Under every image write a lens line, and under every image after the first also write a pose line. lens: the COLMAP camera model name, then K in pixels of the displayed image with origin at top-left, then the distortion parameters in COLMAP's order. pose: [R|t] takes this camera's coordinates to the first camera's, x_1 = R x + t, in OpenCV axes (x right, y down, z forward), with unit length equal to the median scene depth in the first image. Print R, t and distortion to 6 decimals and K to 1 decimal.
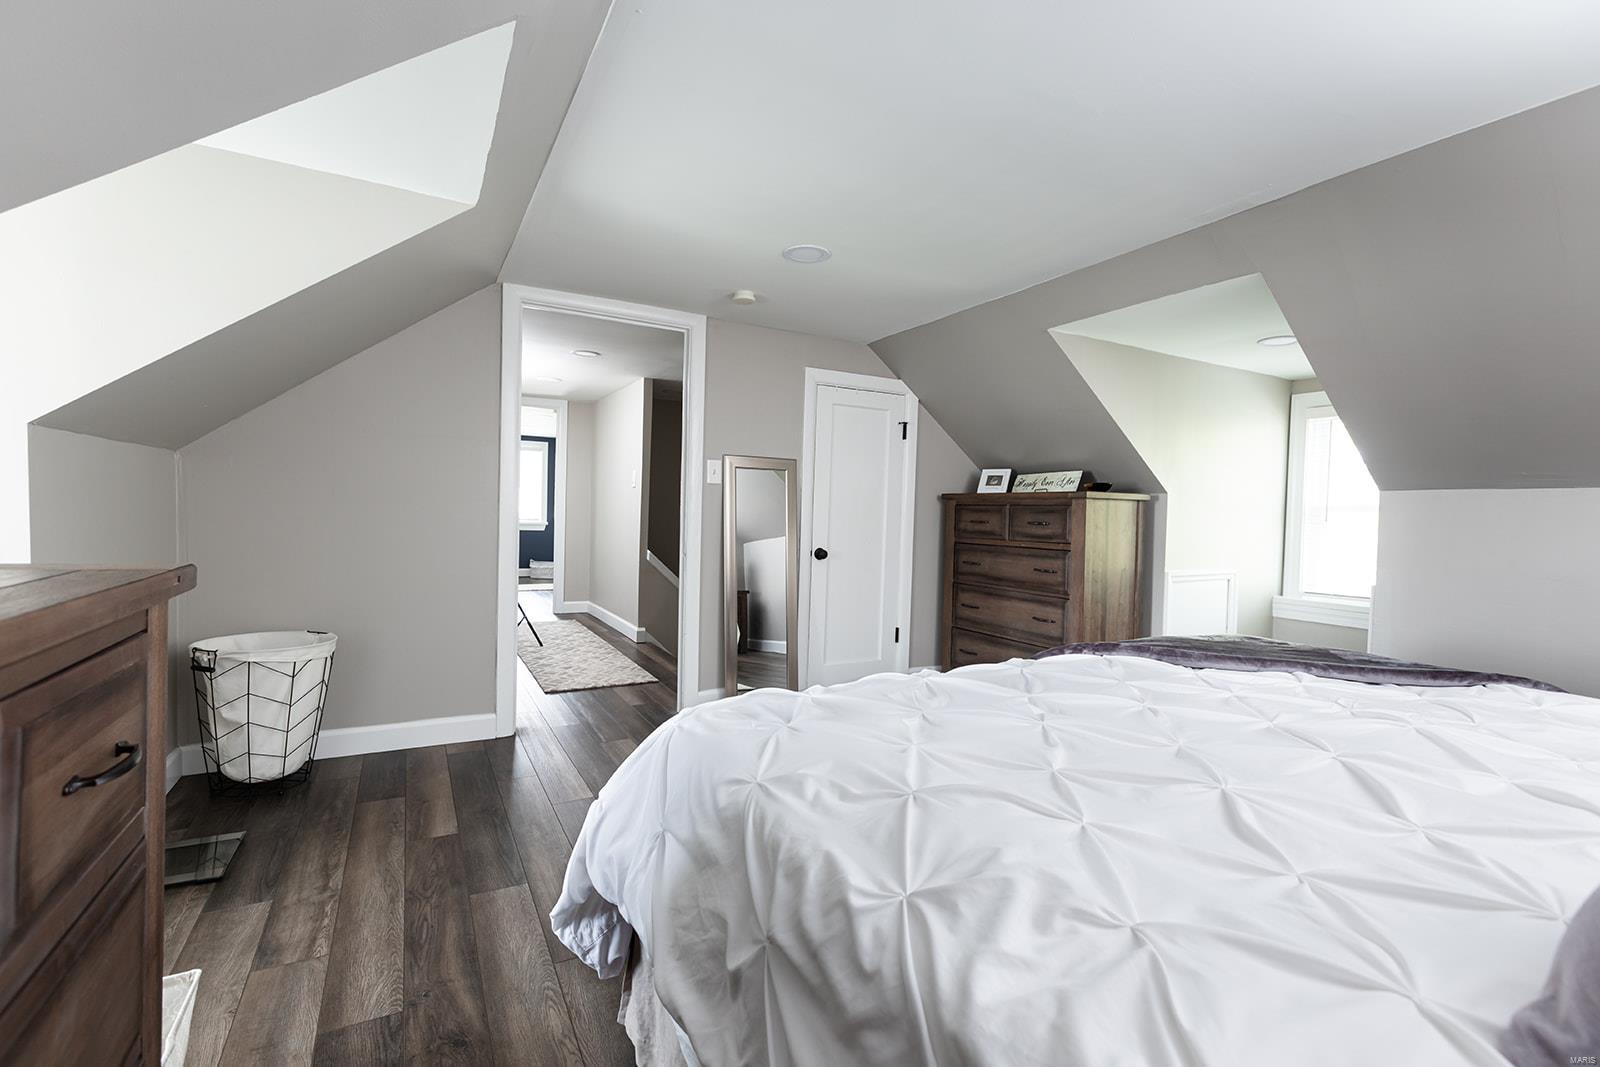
lens RADIAL K [[720.2, 0, 800.0], [0, 720.2, 533.5], [0, 0, 1]] dist [-0.001194, -0.000241]
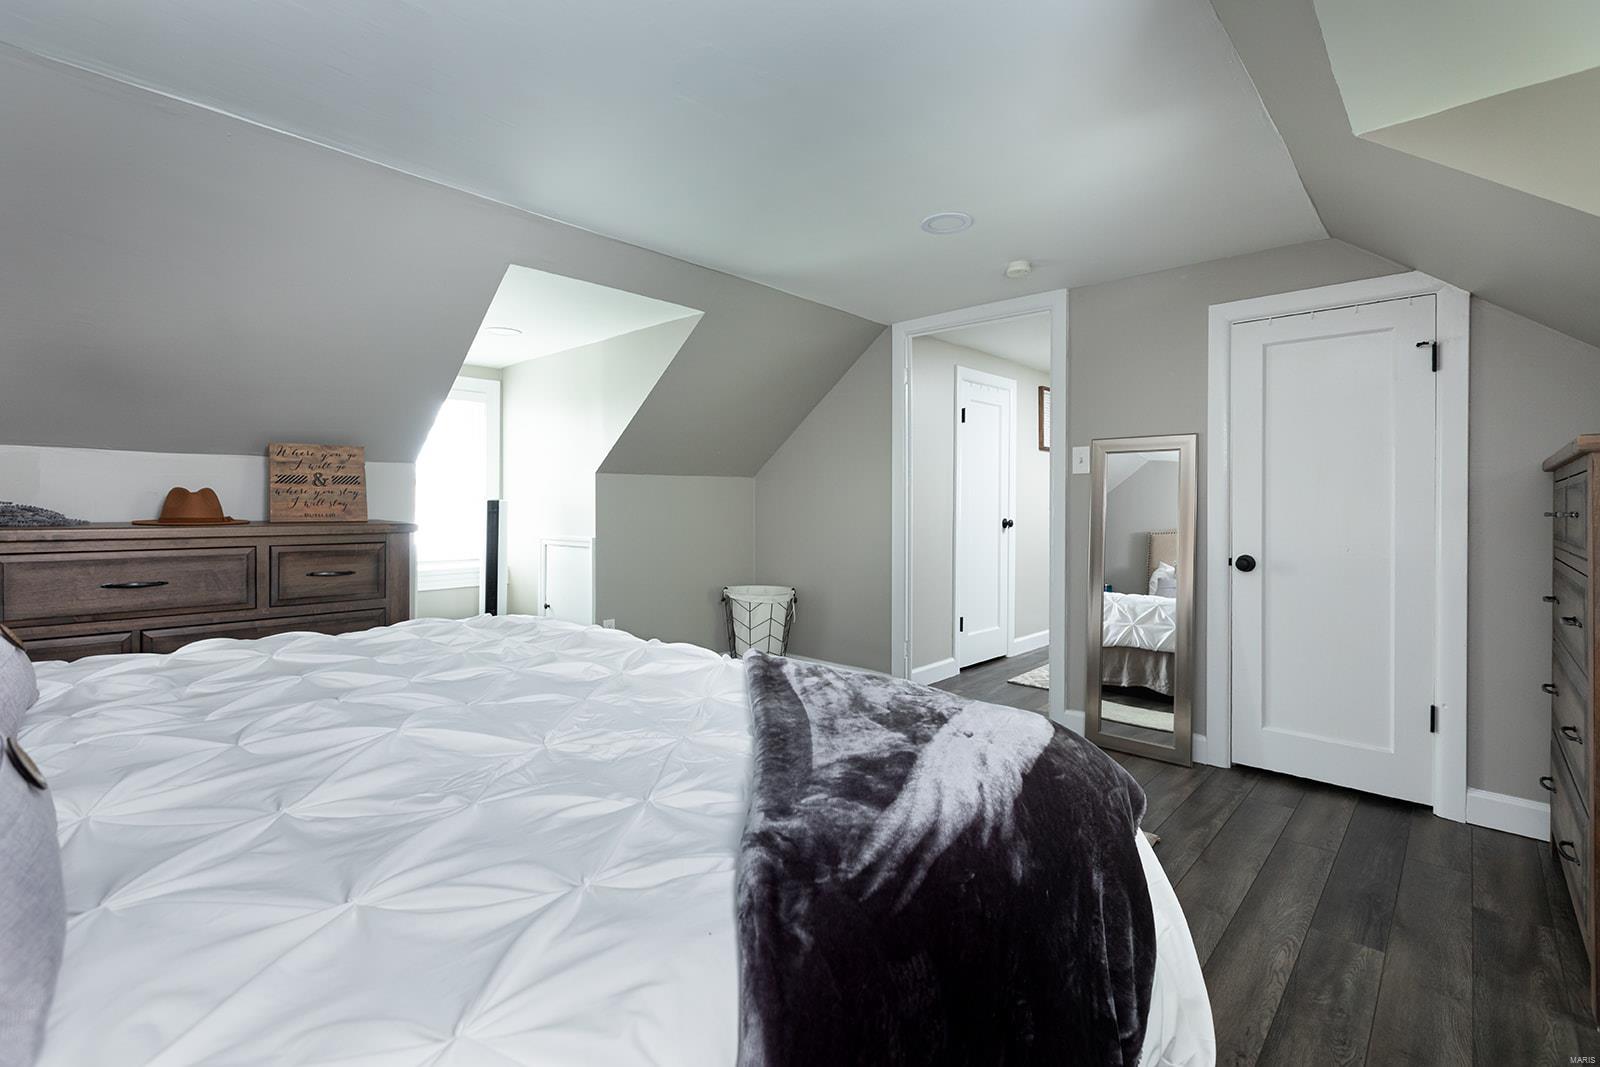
lens RADIAL K [[720.2, 0, 800.0], [0, 720.2, 533.5], [0, 0, 1]] dist [-0.001194, -0.000241]
pose [[0.332990, 0.025950, -0.942573, 0.561928], [-0.014542, 0.999644, 0.022383, -0.010720], [0.942818, 0.006254, 0.333249, 0.366126]]
